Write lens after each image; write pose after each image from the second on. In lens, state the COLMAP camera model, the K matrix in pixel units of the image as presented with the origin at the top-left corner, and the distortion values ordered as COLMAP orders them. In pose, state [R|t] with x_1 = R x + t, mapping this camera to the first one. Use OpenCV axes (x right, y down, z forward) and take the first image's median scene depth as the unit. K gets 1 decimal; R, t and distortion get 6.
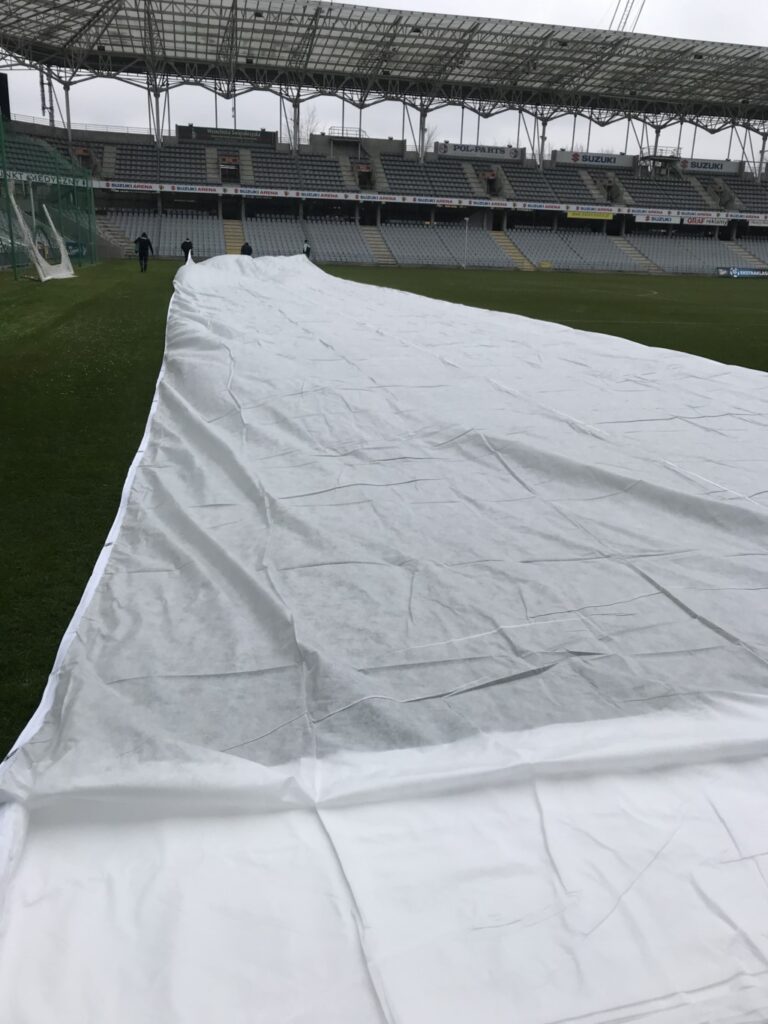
lens RADIAL K [[842.8, 0, 384.0], [0, 842.8, 512.0], [0, 0, 1]] dist [-0.016360, 0.044846]
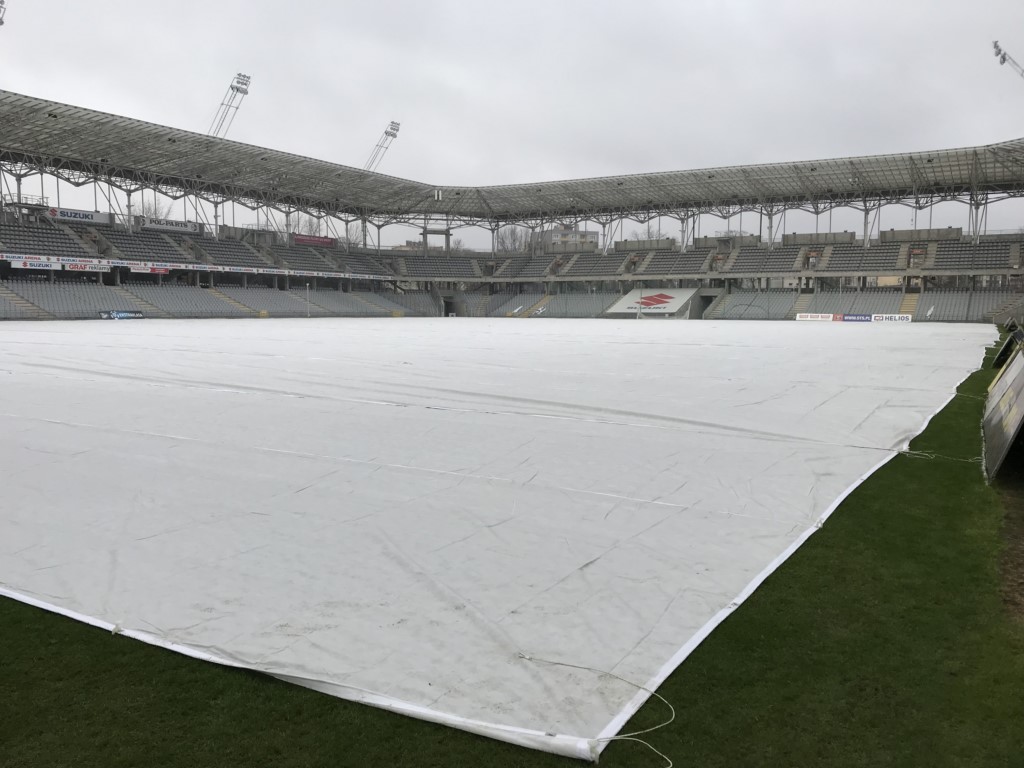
lens RADIAL K [[842.8, 0, 509.1], [0, 842.8, 389.2], [0, 0, 1]] dist [-0.016360, 0.044846]
pose [[0.674188, -0.101300, 0.731580, -0.031611], [0.236301, 0.968067, -0.083717, 0.001188], [-0.699738, 0.229314, 0.676596, -0.007387]]
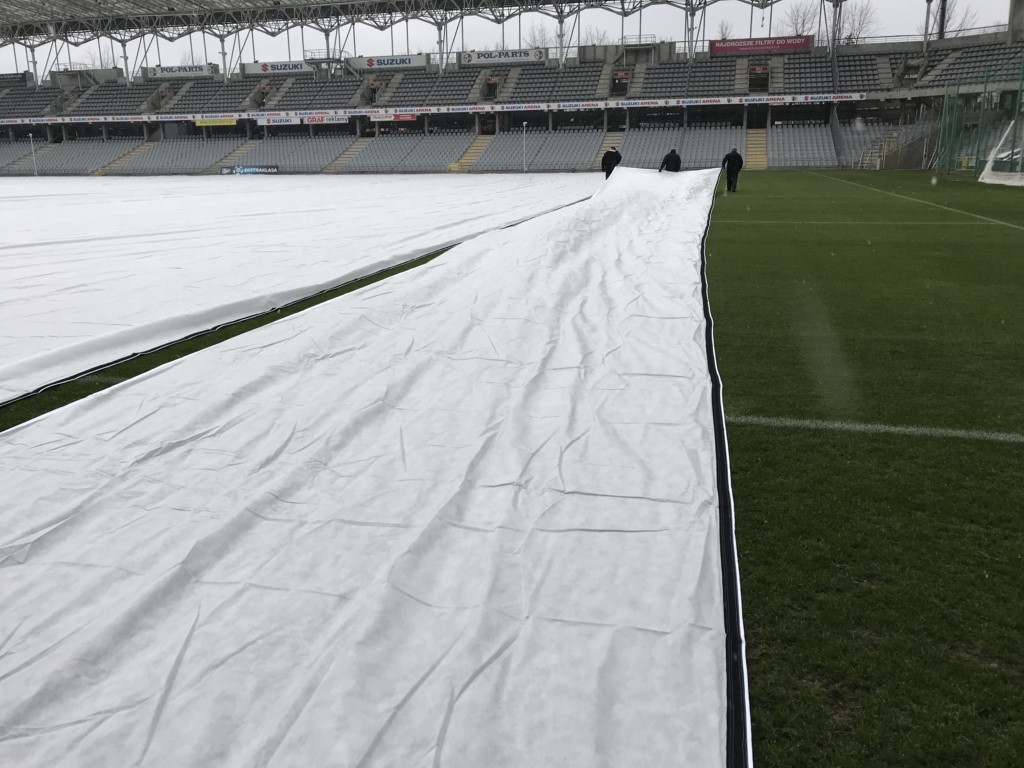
lens RADIAL K [[842.8, 0, 509.1], [0, 842.8, 389.2], [0, 0, 1]] dist [-0.016360, 0.044846]
pose [[0.866032, 0.090309, -0.491765, 1.049726], [-0.109059, 0.993990, -0.009521, -0.040810], [0.487950, 0.061877, 0.870676, 0.248405]]
